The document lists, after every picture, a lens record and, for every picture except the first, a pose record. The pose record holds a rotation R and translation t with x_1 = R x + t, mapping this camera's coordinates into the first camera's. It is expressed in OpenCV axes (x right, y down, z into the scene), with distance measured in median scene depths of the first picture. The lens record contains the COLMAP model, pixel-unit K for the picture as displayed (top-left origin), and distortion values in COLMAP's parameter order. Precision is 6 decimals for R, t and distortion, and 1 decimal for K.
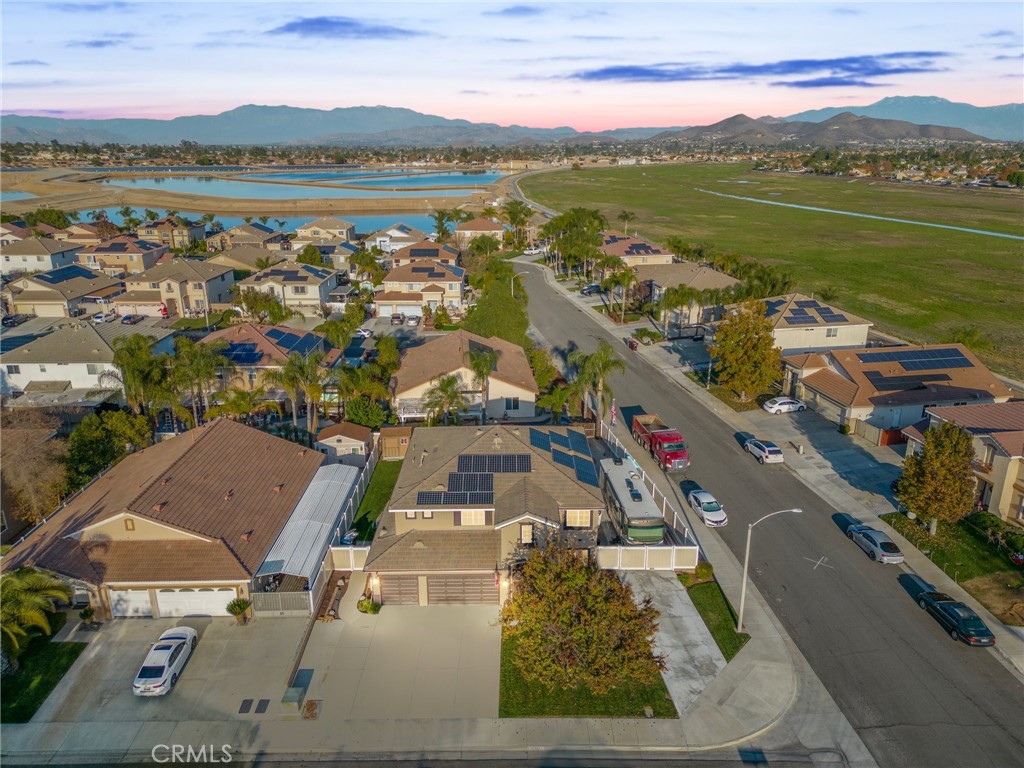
lens RADIAL K [[714.9, 0, 513.5], [0, 714.9, 385.4], [0, 0, 1]] dist [0.088612, -0.089191]
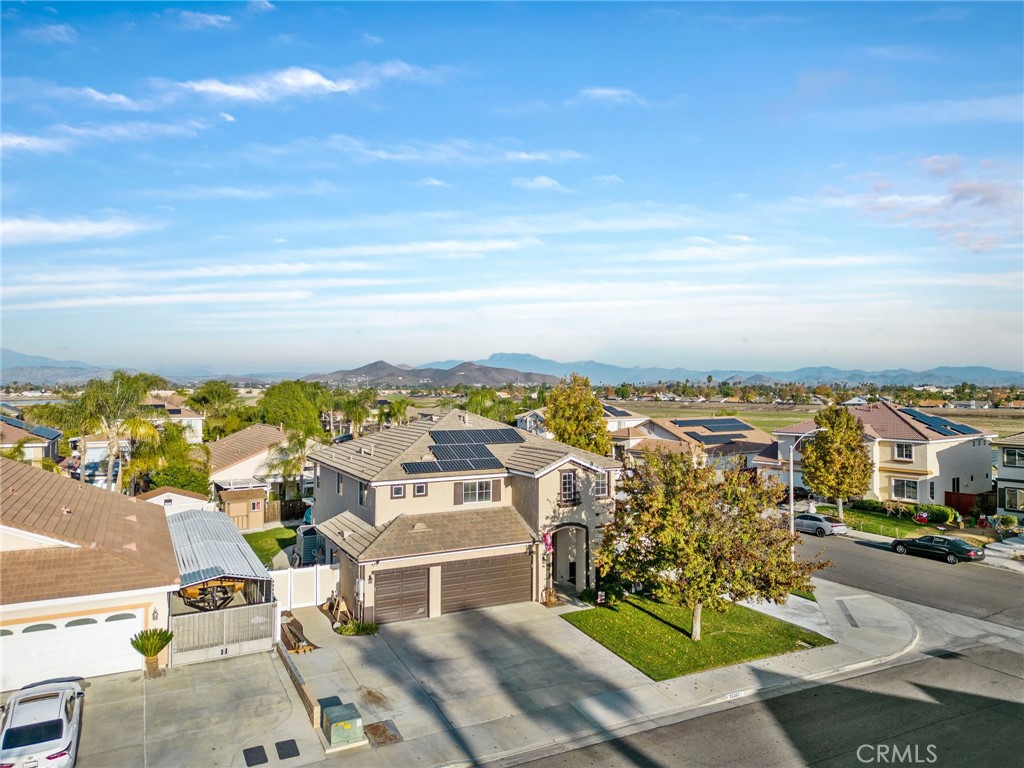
lens RADIAL K [[714.9, 0, 513.5], [0, 714.9, 385.4], [0, 0, 1]] dist [0.088612, -0.089191]
pose [[0.890523, 0.004525, 0.454916, -0.224182], [0.141443, 0.947640, -0.286308, 0.184409], [-0.432392, 0.319309, 0.843255, 0.196635]]
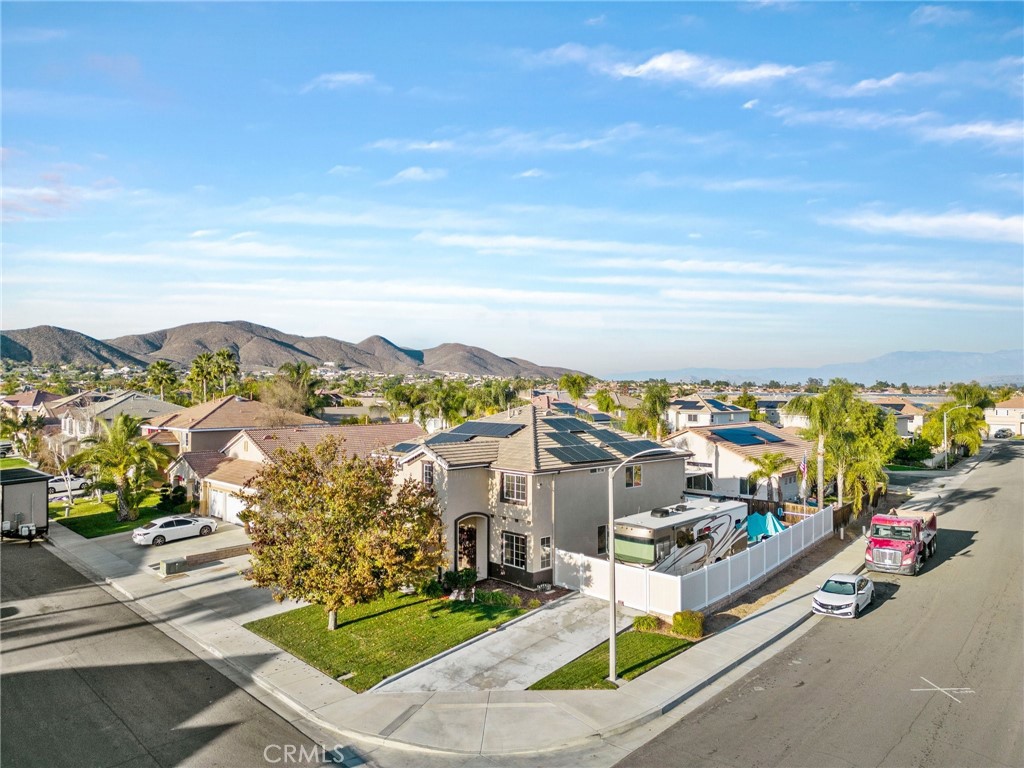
lens RADIAL K [[714.9, 0, 513.5], [0, 714.9, 385.4], [0, 0, 1]] dist [0.088612, -0.089191]
pose [[0.686101, -0.000698, -0.727506, 0.394204], [-0.231687, 0.947723, -0.219411, 0.153861], [0.689627, 0.319092, 0.650073, 0.293939]]
